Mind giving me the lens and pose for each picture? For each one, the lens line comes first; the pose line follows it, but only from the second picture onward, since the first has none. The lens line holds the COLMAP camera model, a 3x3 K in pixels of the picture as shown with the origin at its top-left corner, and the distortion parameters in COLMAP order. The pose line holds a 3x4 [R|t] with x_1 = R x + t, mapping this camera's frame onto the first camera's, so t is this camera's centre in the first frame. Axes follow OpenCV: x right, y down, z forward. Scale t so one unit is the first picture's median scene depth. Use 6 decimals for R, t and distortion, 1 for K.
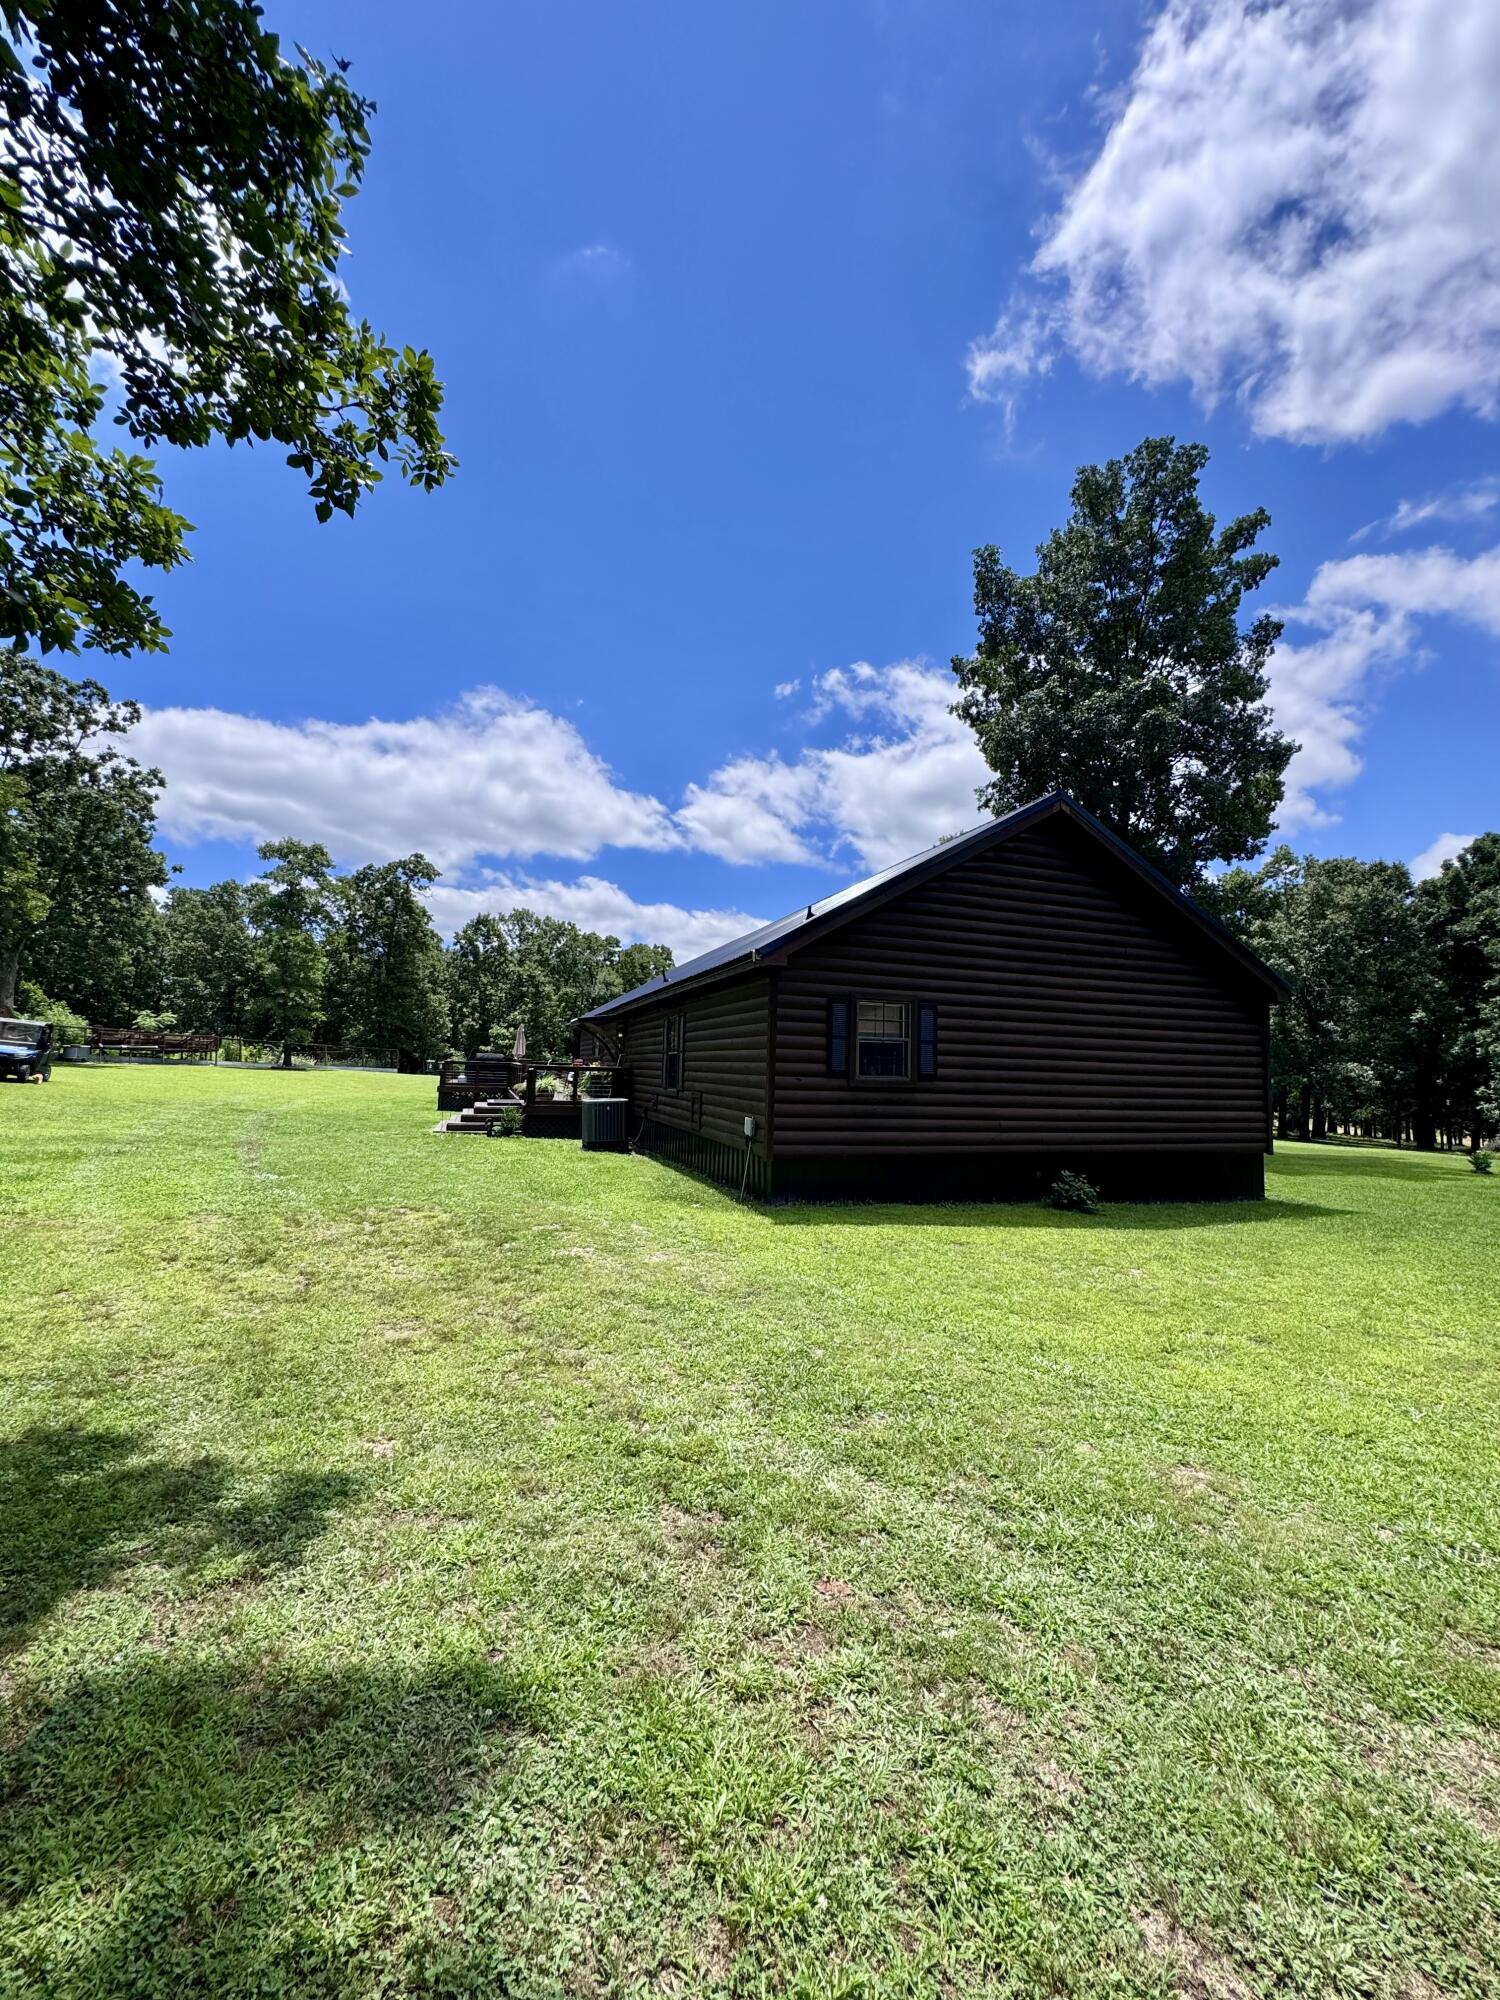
lens RADIAL K [[792.9, 0, 750.0], [0, 792.9, 1000.0], [0, 0, 1]] dist [-0.002144, -0.000242]
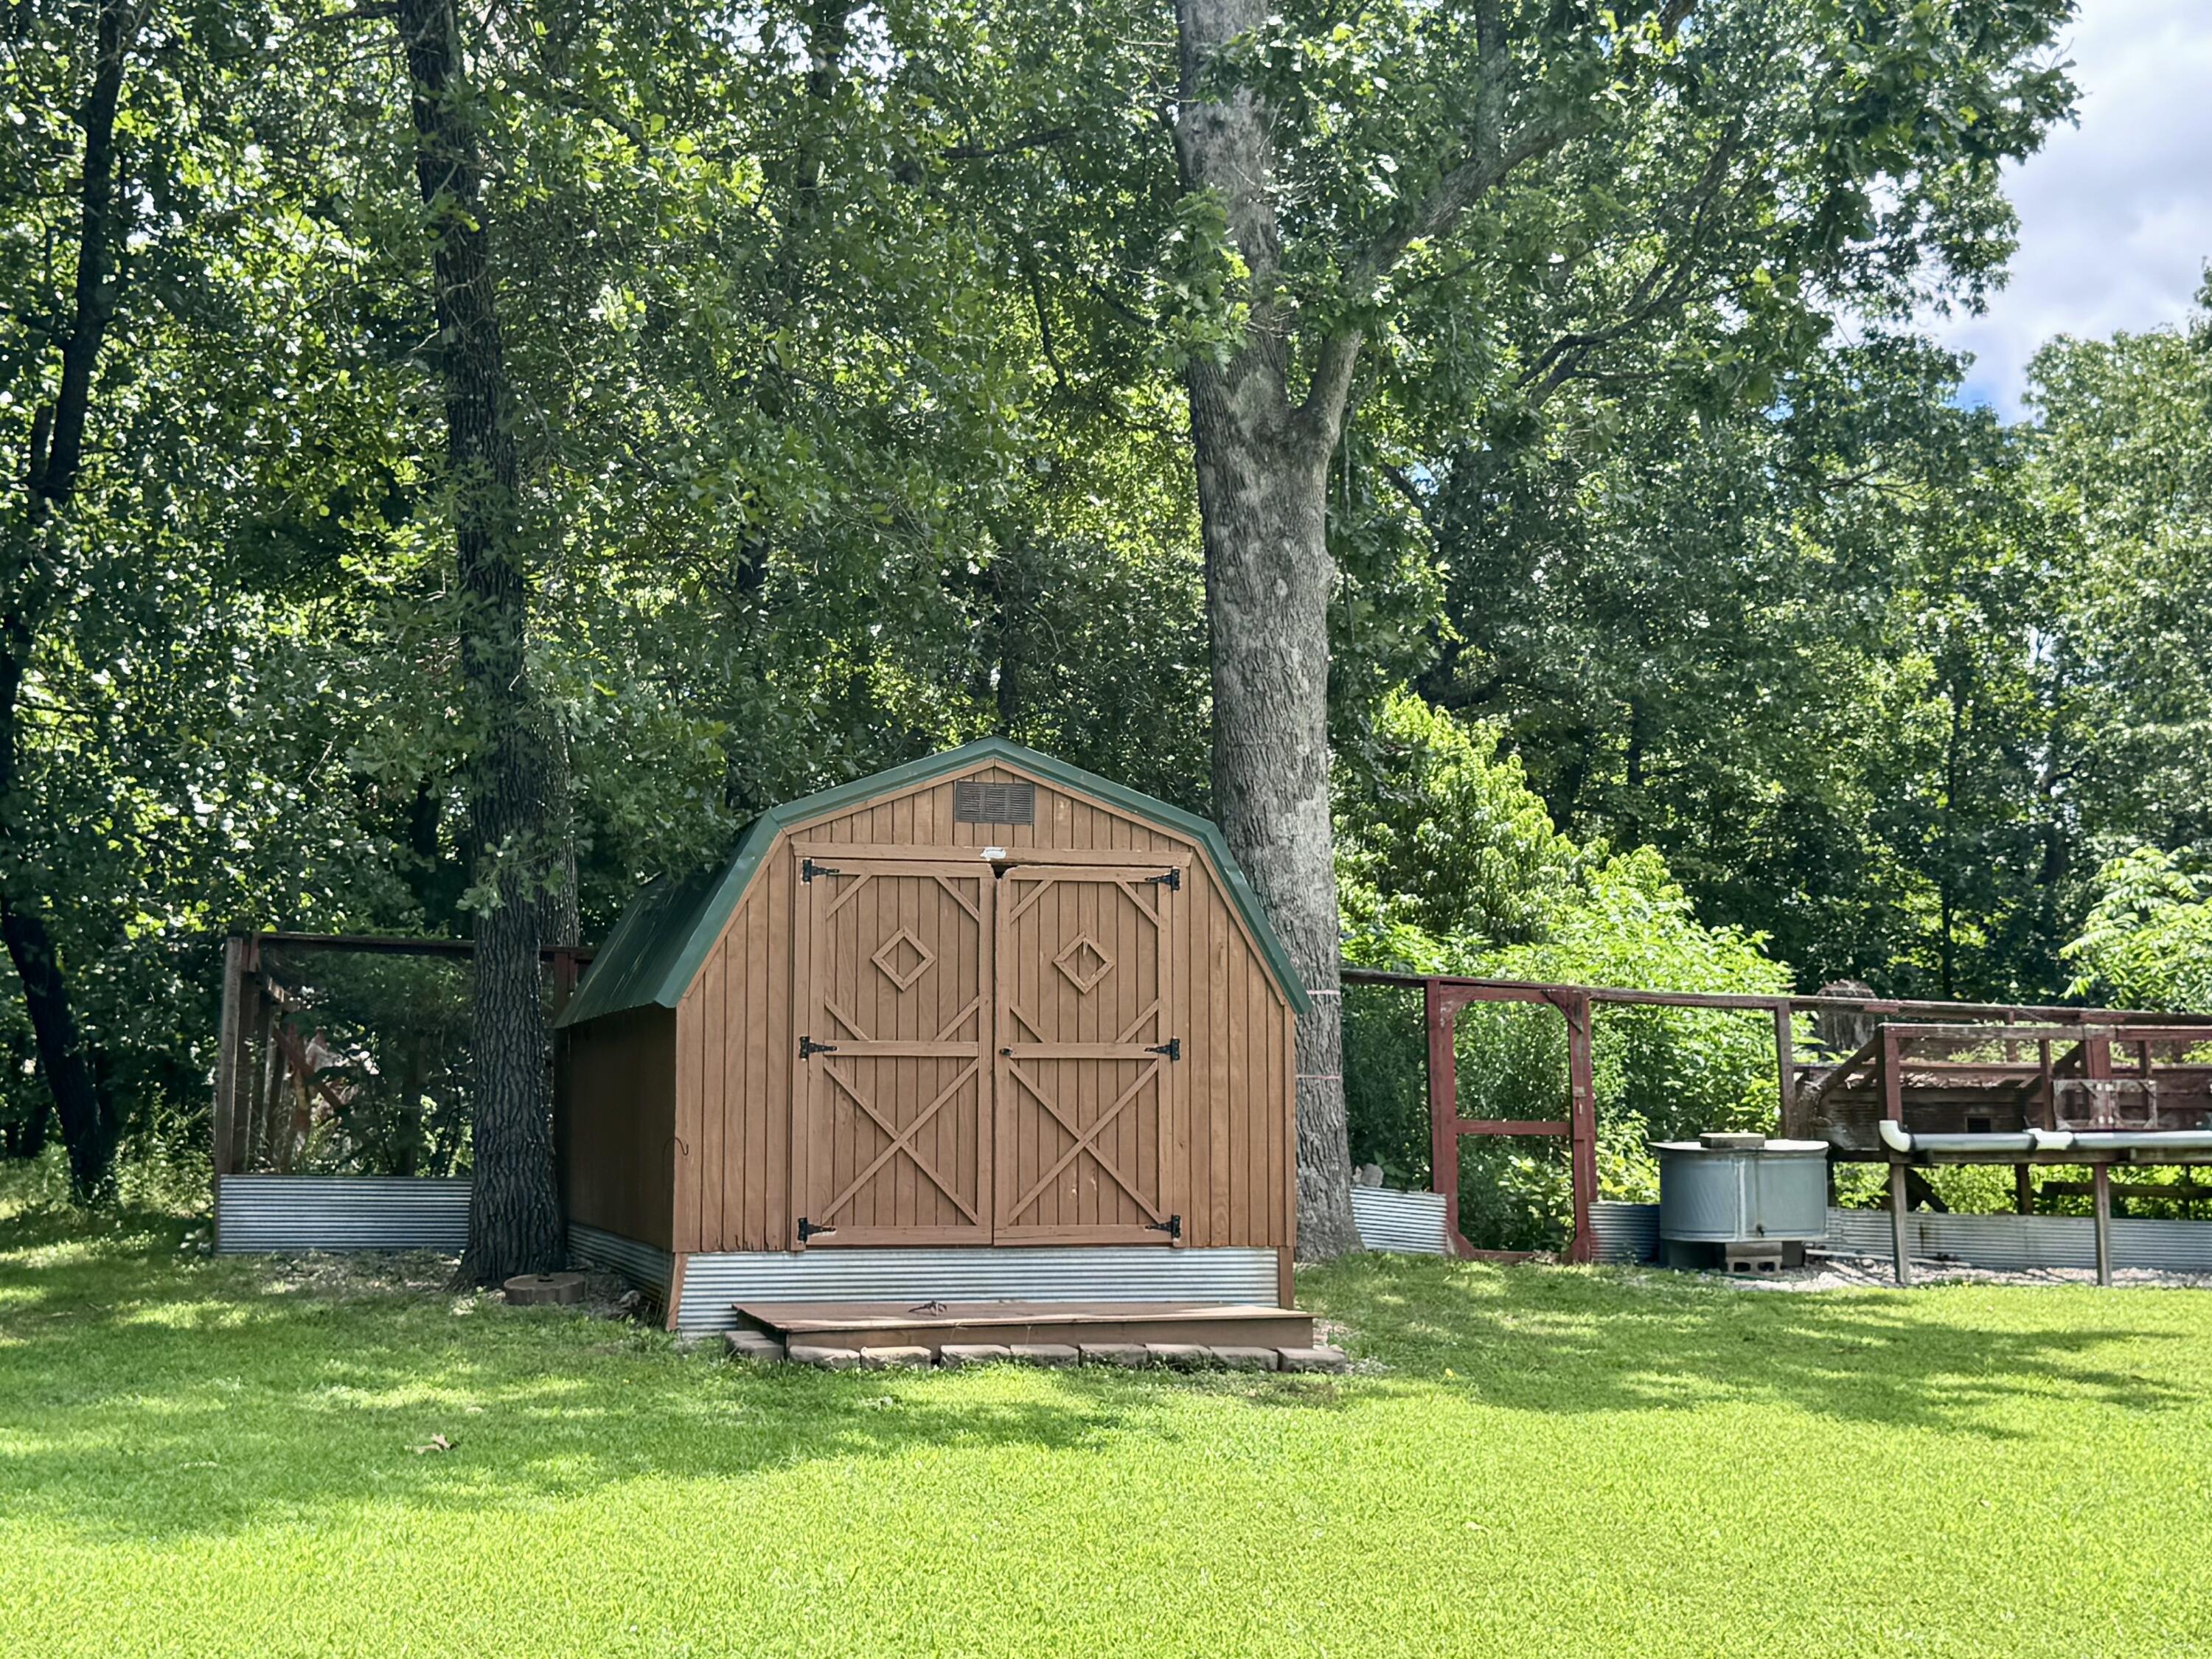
lens RADIAL K [[2769.0, 0, 1106.0], [0, 2769.0, 829.5], [0, 0, 1]] dist [0.123493, -0.239705]
pose [[0.594499, -0.110156, -0.796515, -0.525657], [0.082001, 0.993713, -0.076224, 0.032014], [0.799904, -0.020000, 0.599794, 0.623282]]
